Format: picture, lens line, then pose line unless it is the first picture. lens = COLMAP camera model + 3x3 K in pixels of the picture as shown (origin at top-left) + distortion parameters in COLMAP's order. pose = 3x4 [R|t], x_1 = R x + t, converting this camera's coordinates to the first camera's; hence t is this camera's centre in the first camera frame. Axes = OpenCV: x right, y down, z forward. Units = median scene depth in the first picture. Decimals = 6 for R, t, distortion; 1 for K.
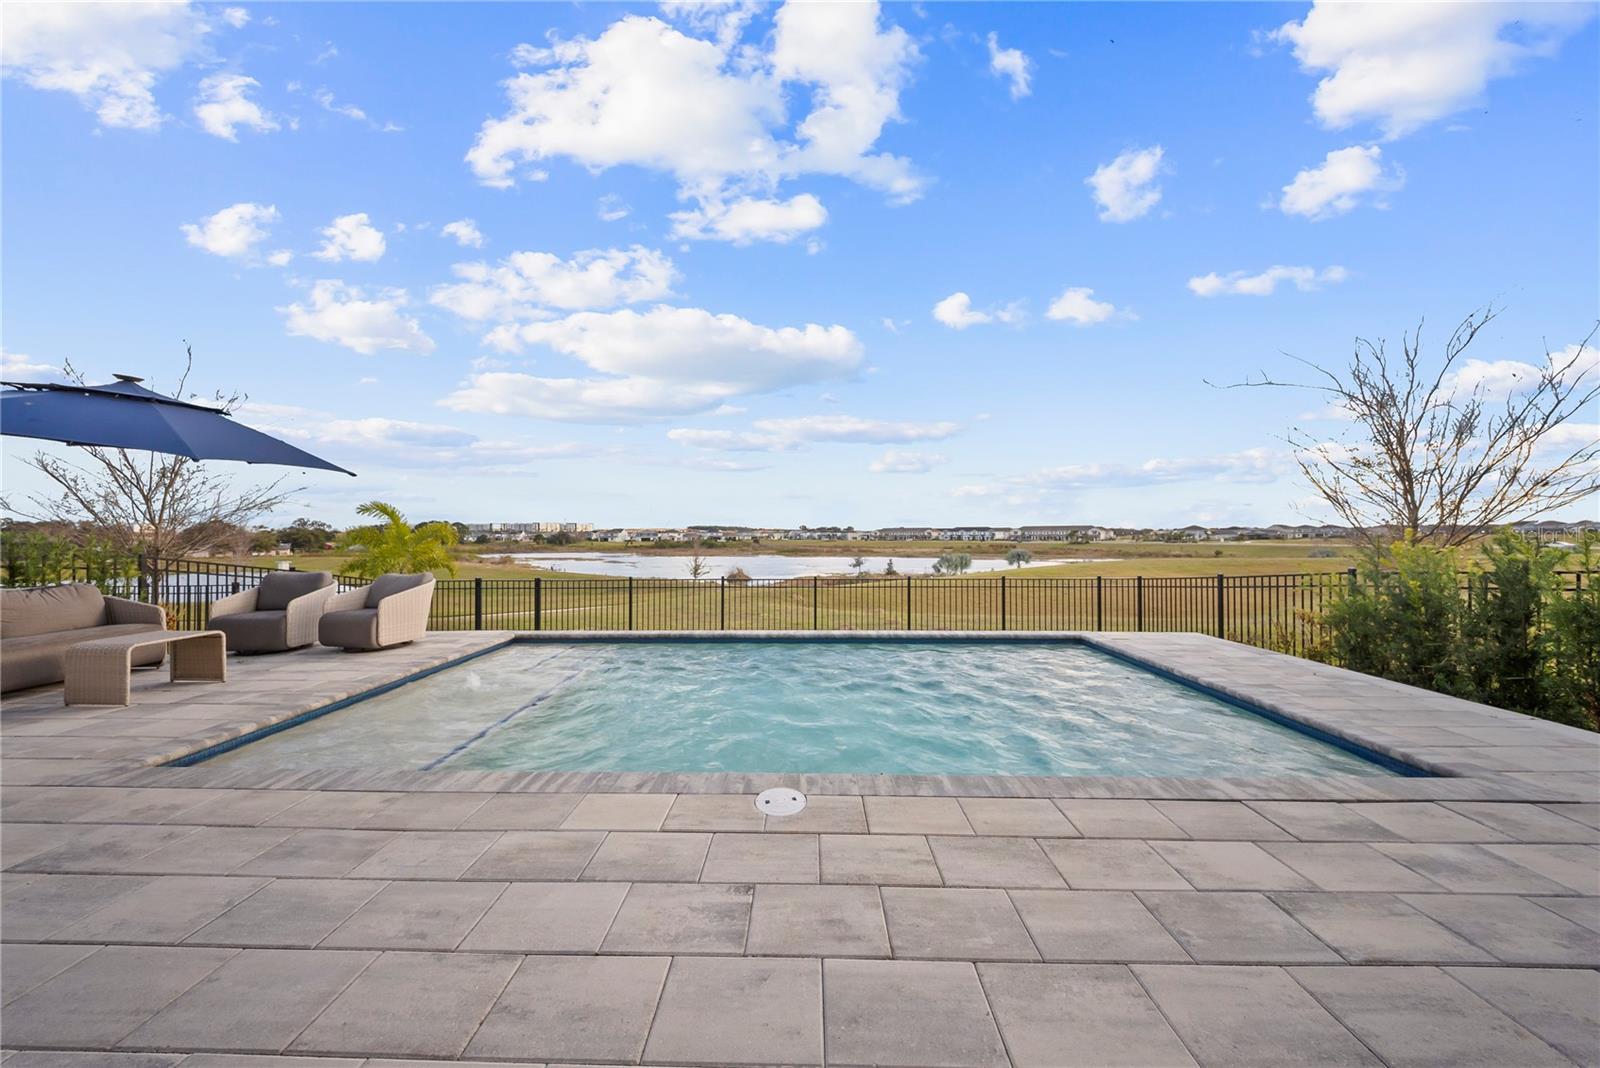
lens RADIAL K [[485.5, 0, 825.8], [0, 485.5, 550.6], [0, 0, 1]] dist [-0.002208, -0.000016]
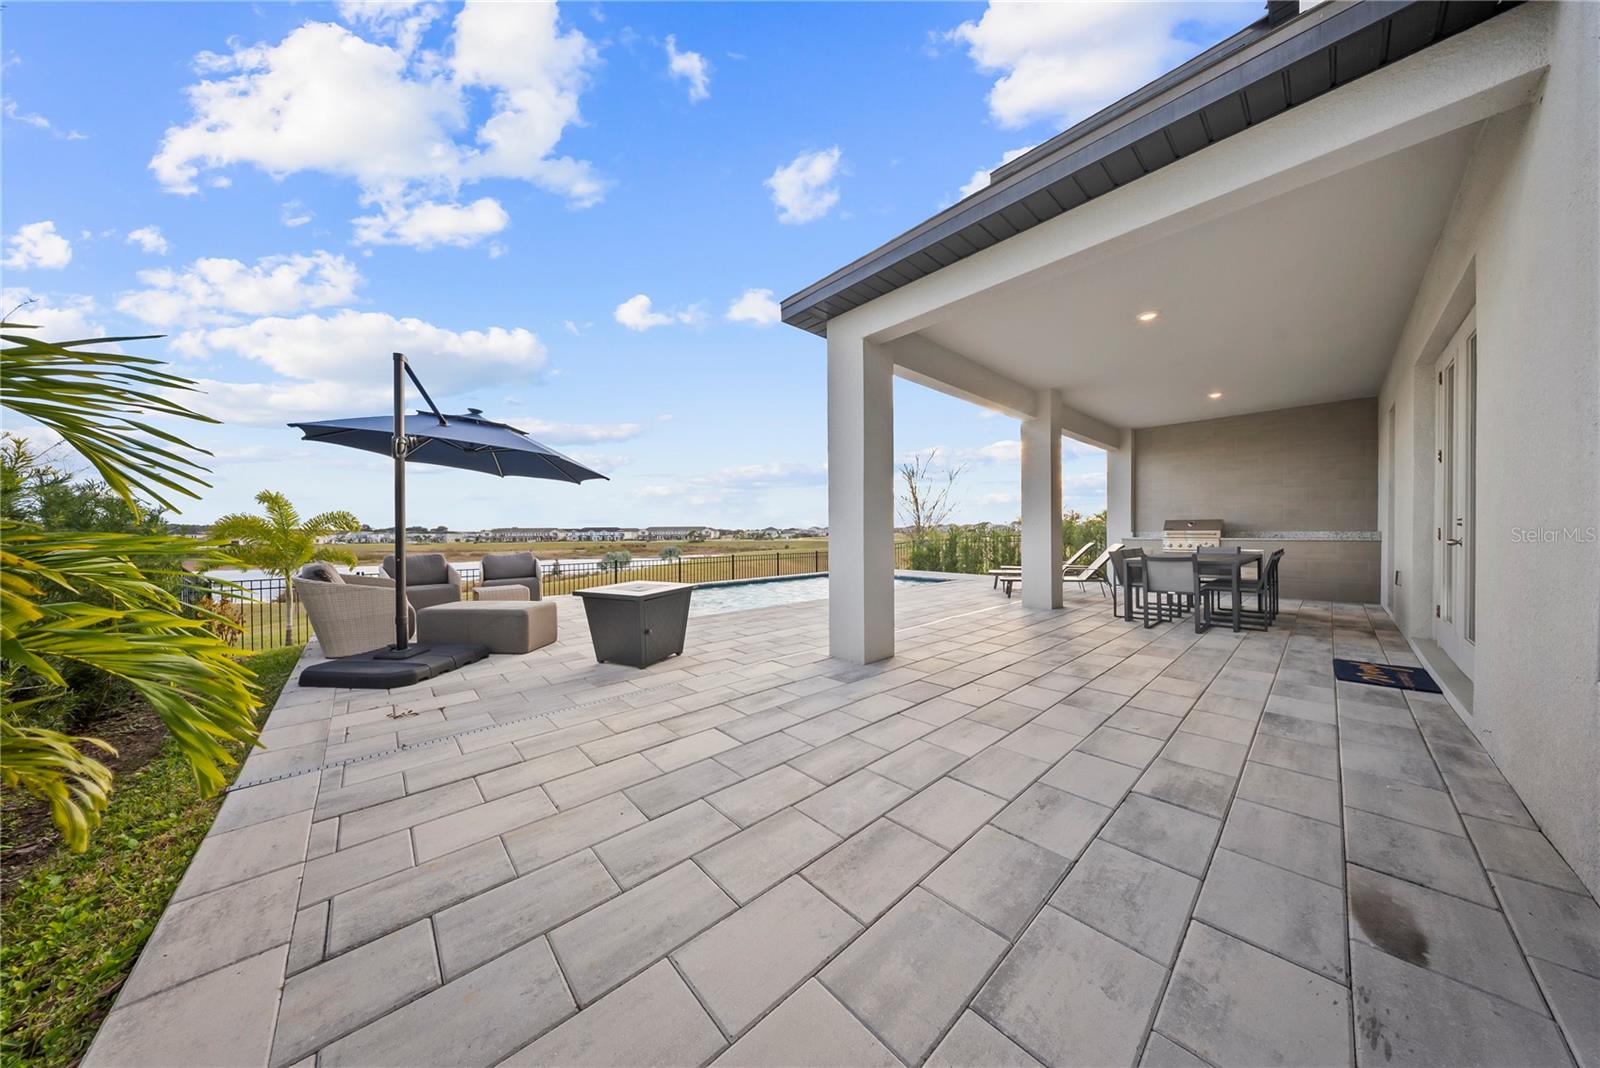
lens RADIAL K [[485.5, 0, 800.4], [0, 485.5, 550.8], [0, 0, 1]] dist [-0.002208, -0.000016]
pose [[0.999959, -0.008719, 0.002552, 0.602427], [0.008704, 0.999946, 0.005638, -0.001464], [-0.002601, -0.005616, 0.999981, -0.013939]]
